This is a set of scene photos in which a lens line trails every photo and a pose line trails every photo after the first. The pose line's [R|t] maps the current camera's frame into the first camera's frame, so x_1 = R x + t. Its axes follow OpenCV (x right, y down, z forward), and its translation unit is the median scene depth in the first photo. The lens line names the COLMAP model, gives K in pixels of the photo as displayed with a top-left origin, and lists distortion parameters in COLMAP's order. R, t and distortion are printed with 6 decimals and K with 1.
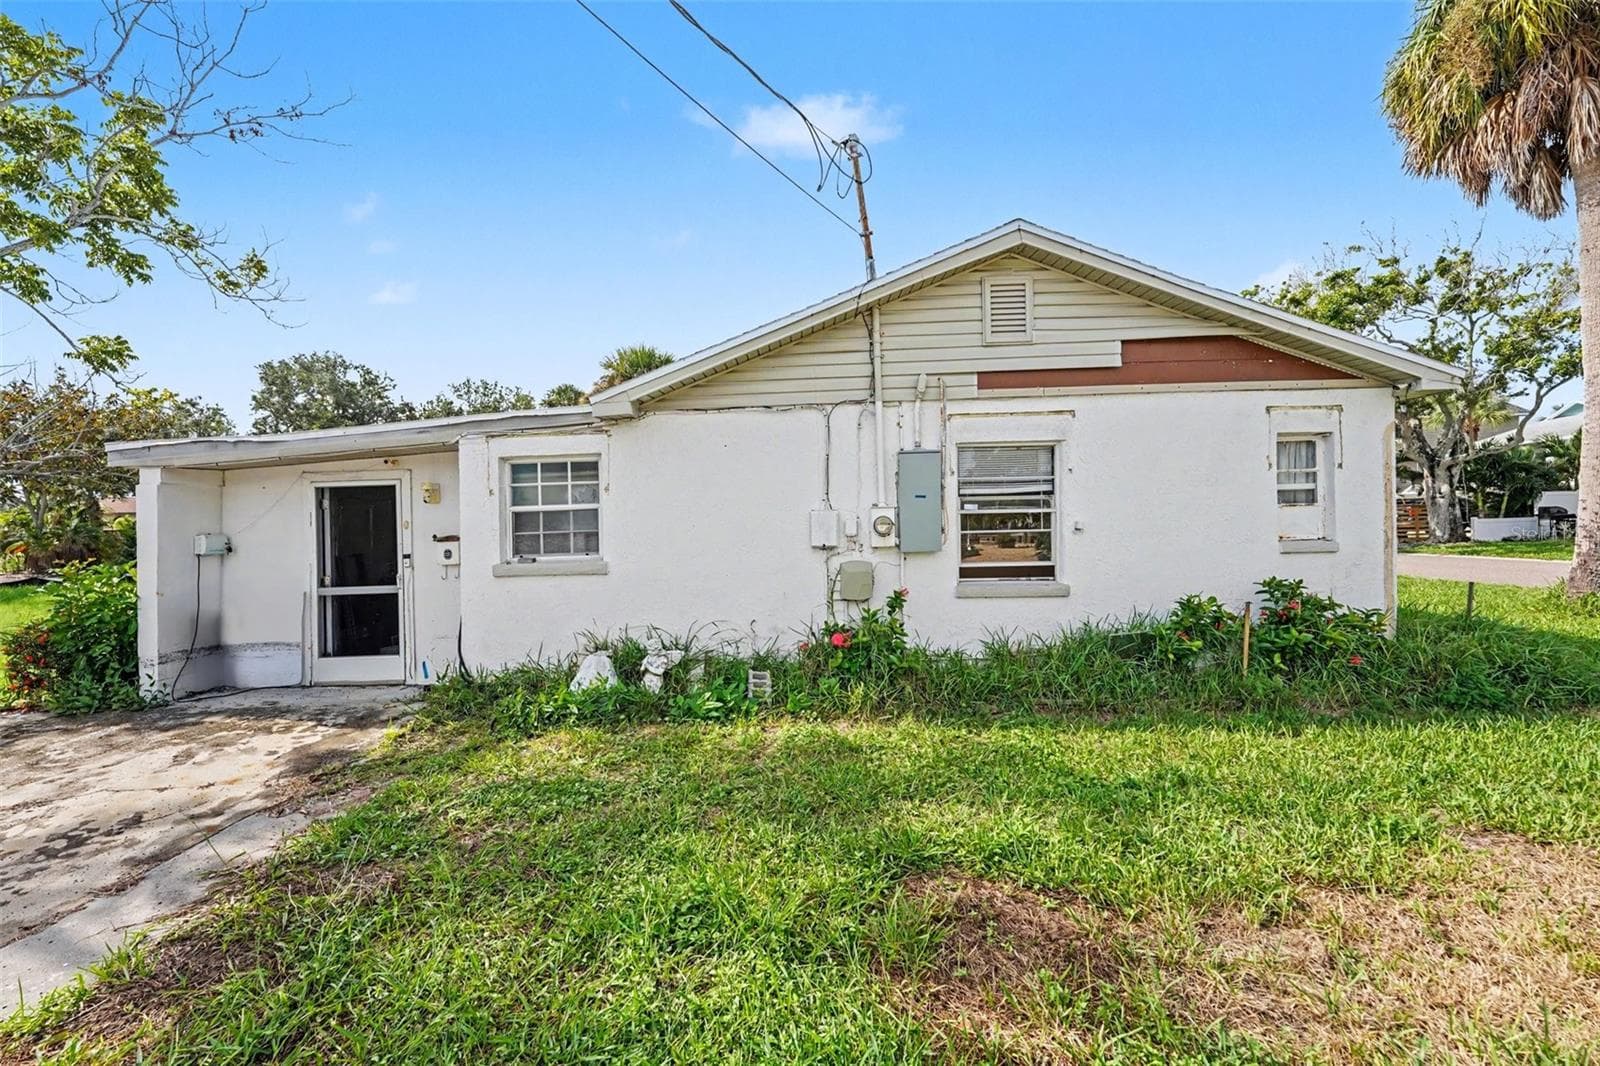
lens RADIAL K [[667.7, 0, 803.7], [0, 667.7, 537.3], [0, 0, 1]] dist [0.002491, 0.000342]
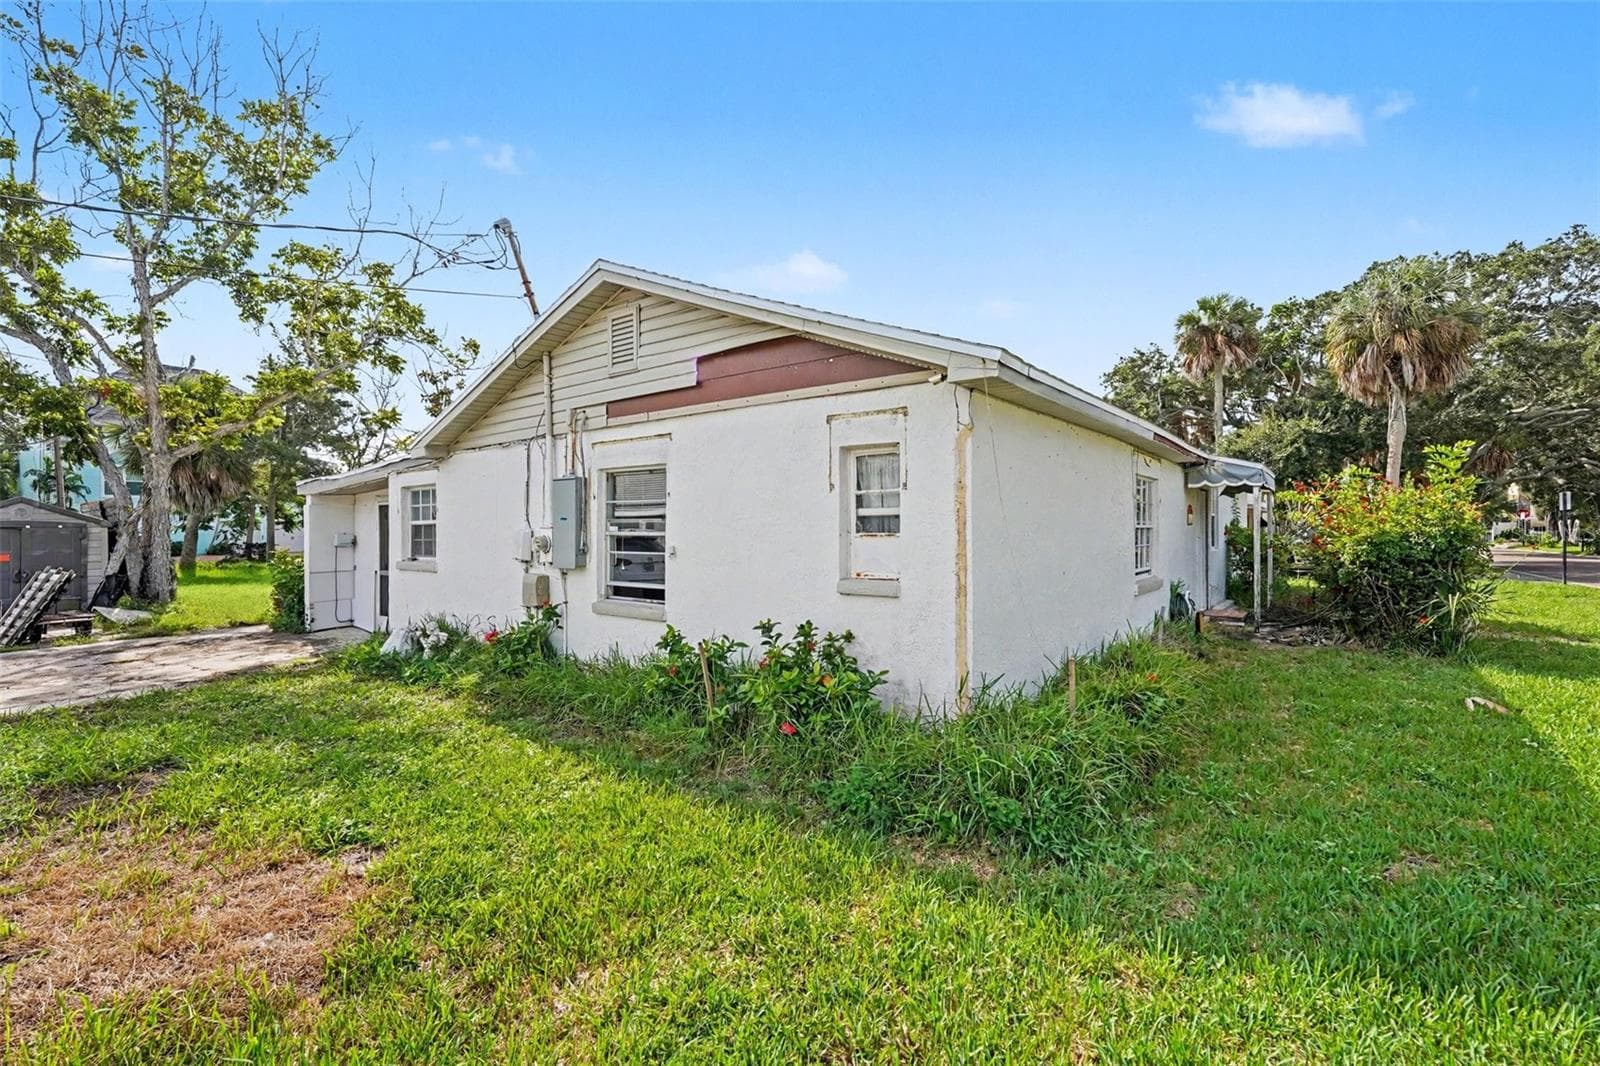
lens RADIAL K [[738.2, 0, 799.5], [0, 738.2, 523.3], [0, 0, 1]] dist [0.001454, 0.000019]
pose [[0.799582, 0.016773, -0.600323, 1.190635], [-0.020452, 0.999791, 0.000693, -0.060588], [0.600209, 0.011723, 0.799757, 0.241369]]
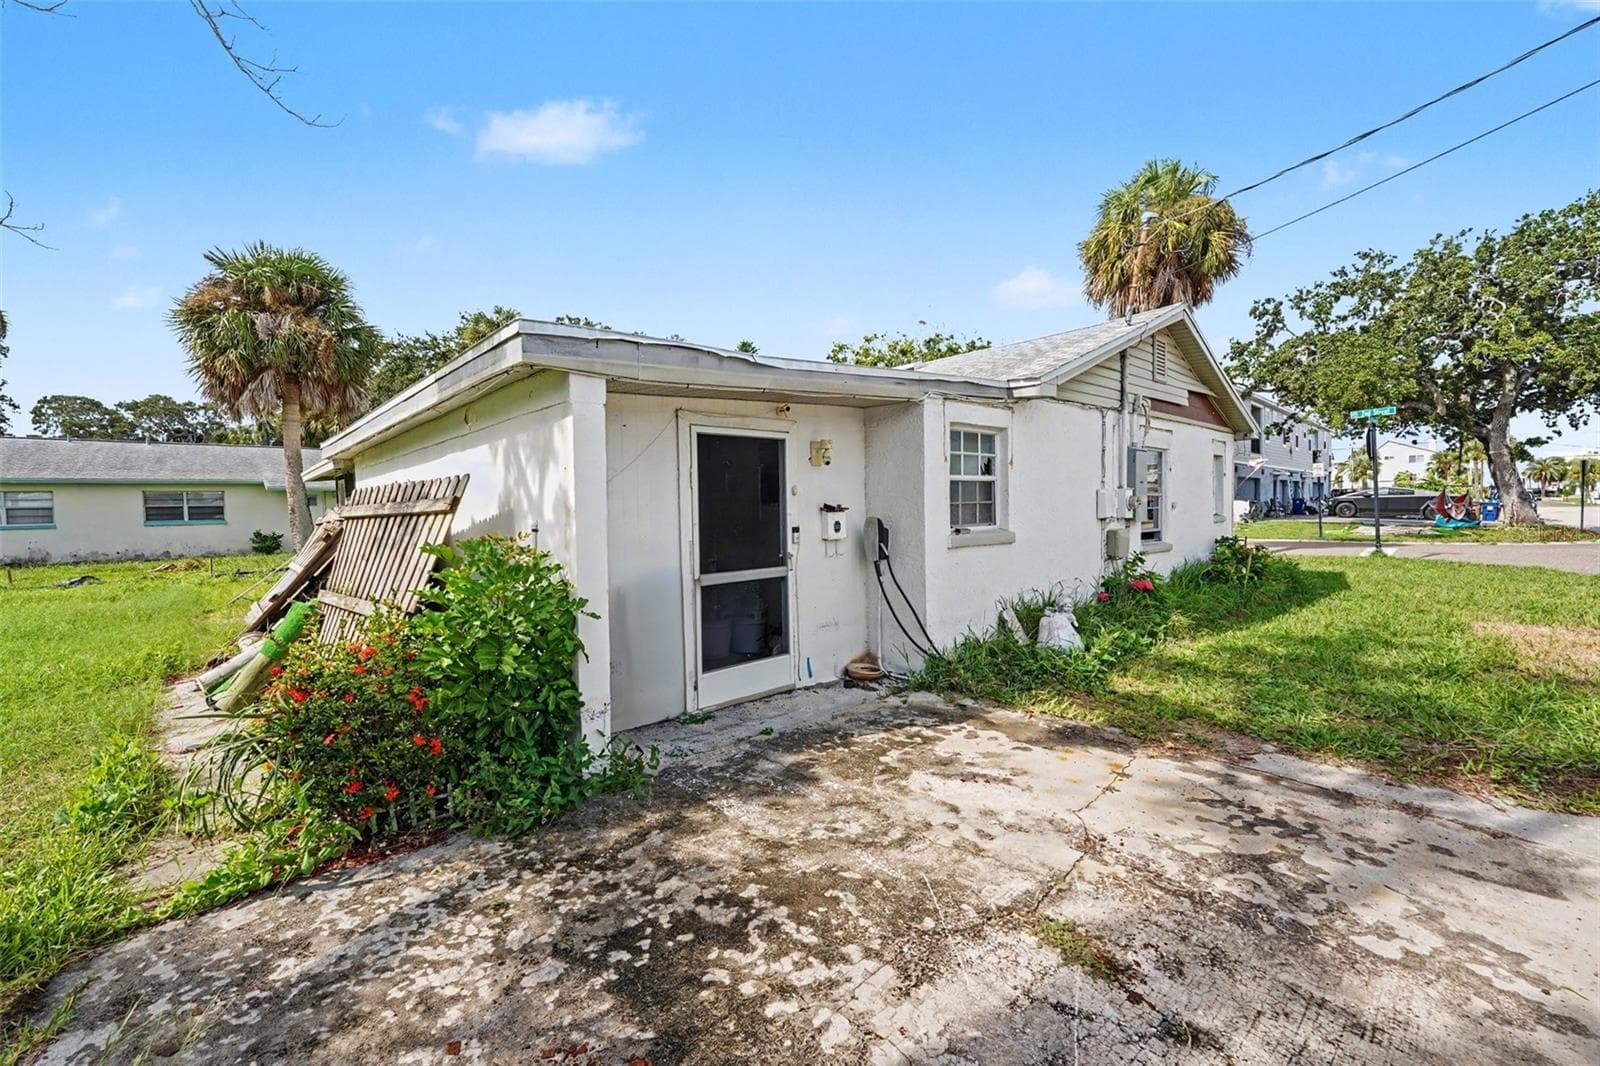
lens RADIAL K [[667.7, 0, 803.4], [0, 667.7, 536.7], [0, 0, 1]] dist [0.002491, 0.000342]
pose [[0.720285, -0.014617, 0.693525, -1.272203], [0.003859, 0.999847, 0.017065, 0.026035], [-0.693668, -0.009615, 0.720231, 0.464163]]
